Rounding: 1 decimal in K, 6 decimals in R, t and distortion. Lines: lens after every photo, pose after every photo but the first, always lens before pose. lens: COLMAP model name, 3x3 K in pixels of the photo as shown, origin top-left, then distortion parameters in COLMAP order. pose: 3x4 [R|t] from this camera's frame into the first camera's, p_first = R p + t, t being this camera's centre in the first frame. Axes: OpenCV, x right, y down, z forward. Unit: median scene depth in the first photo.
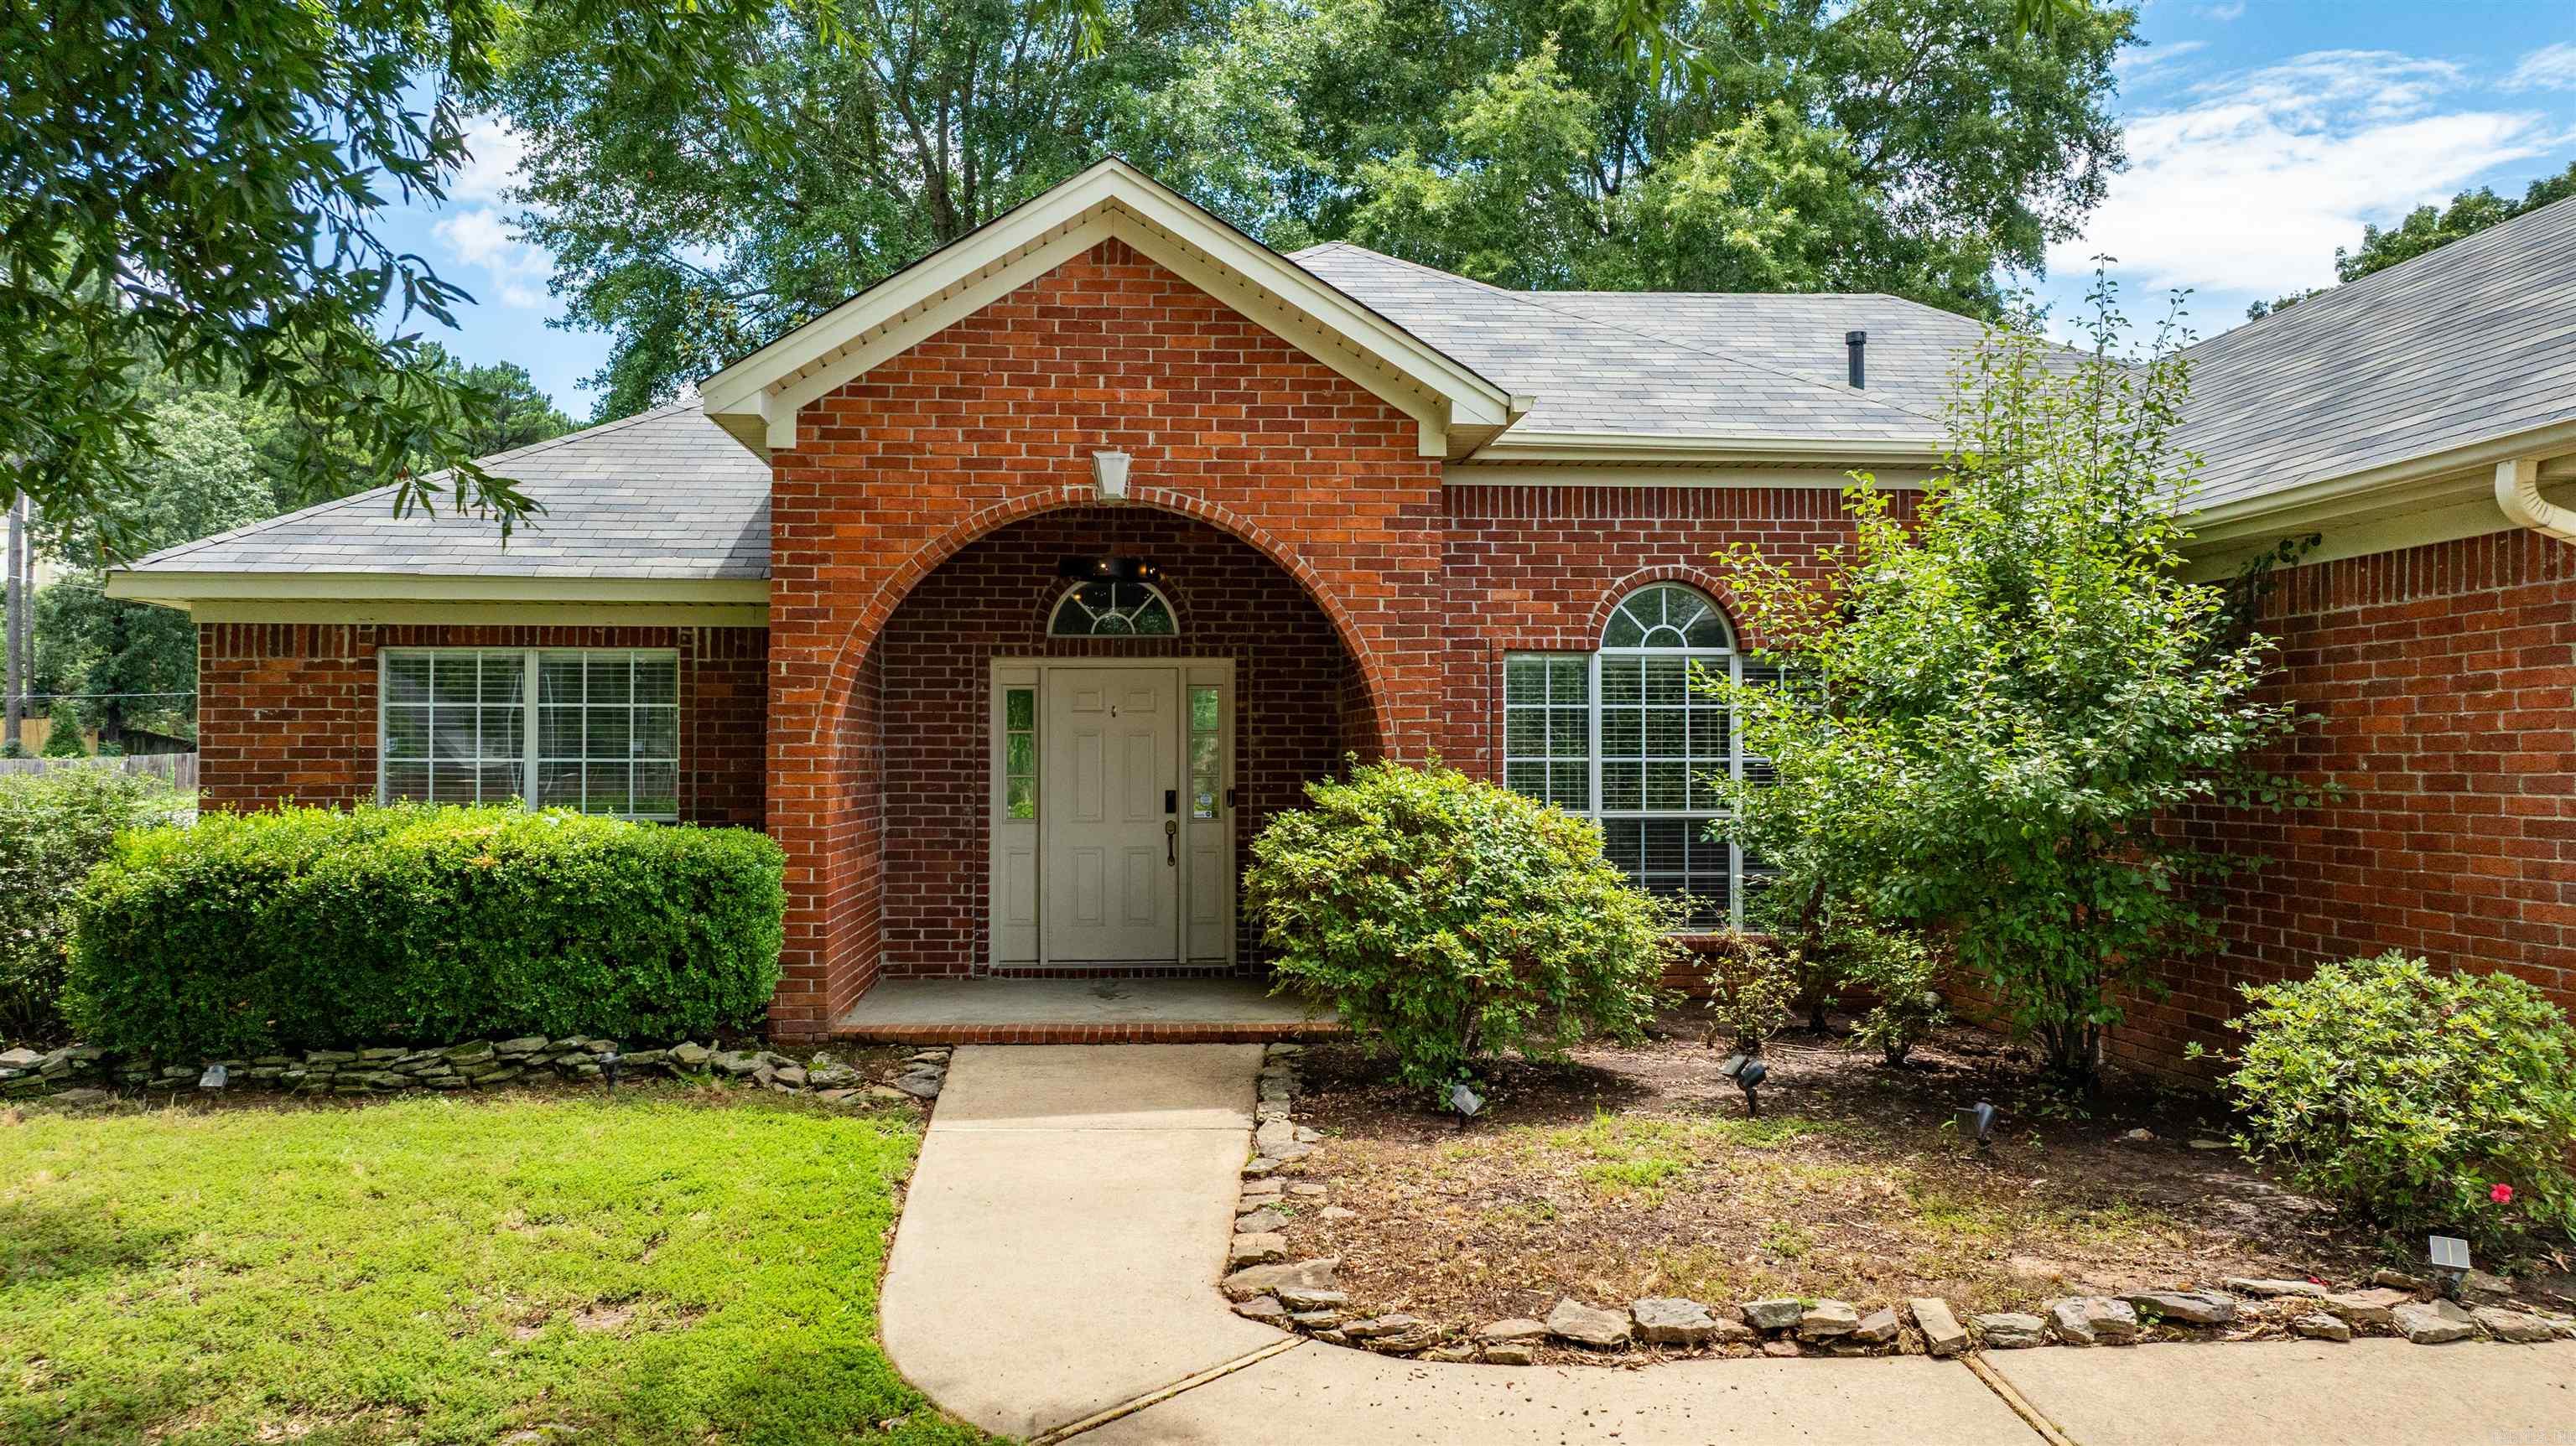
lens RADIAL K [[1804.9, 0, 1301.7], [0, 1804.9, 723.9], [0, 0, 1]] dist [-0.023397, 0.014434]
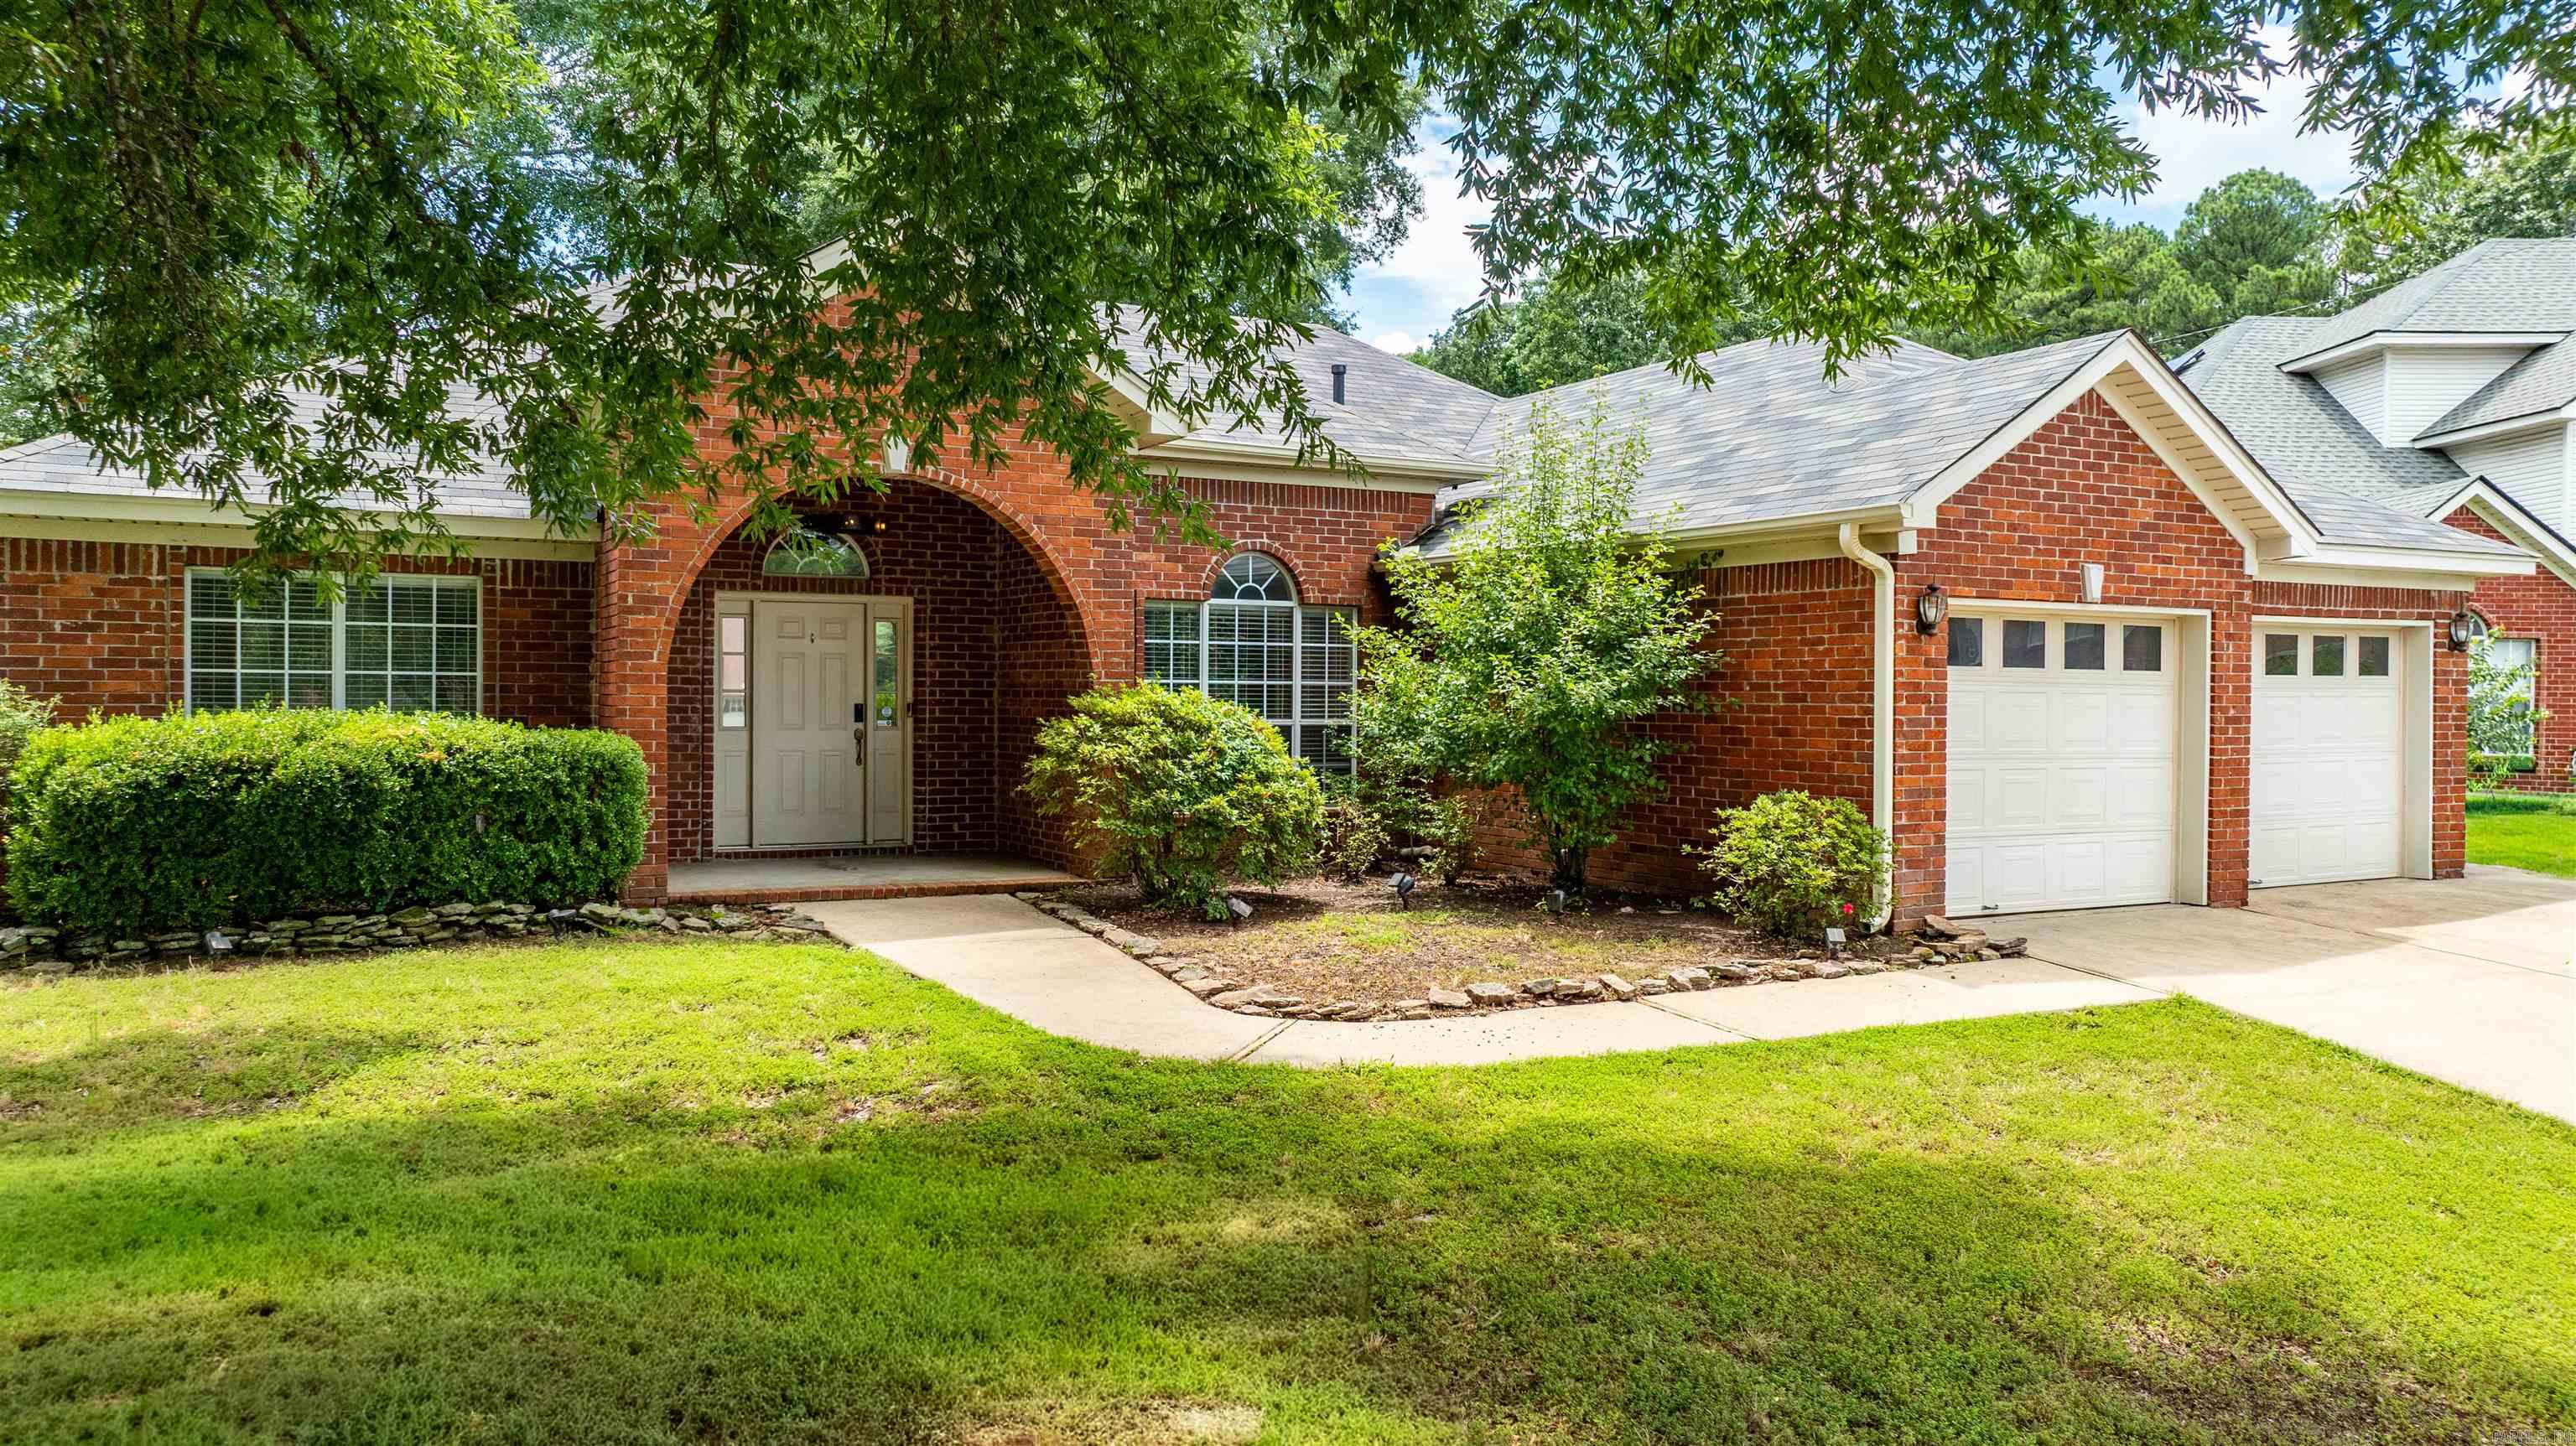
lens RADIAL K [[1804.9, 0, 1275.9], [0, 1804.9, 722.7], [0, 0, 1]] dist [-0.023397, 0.014434]
pose [[0.909895, 0.001352, 0.414836, -0.439475], [-0.016924, 0.999283, 0.033865, 0.004581], [-0.414492, -0.037835, 0.909266, -0.315468]]
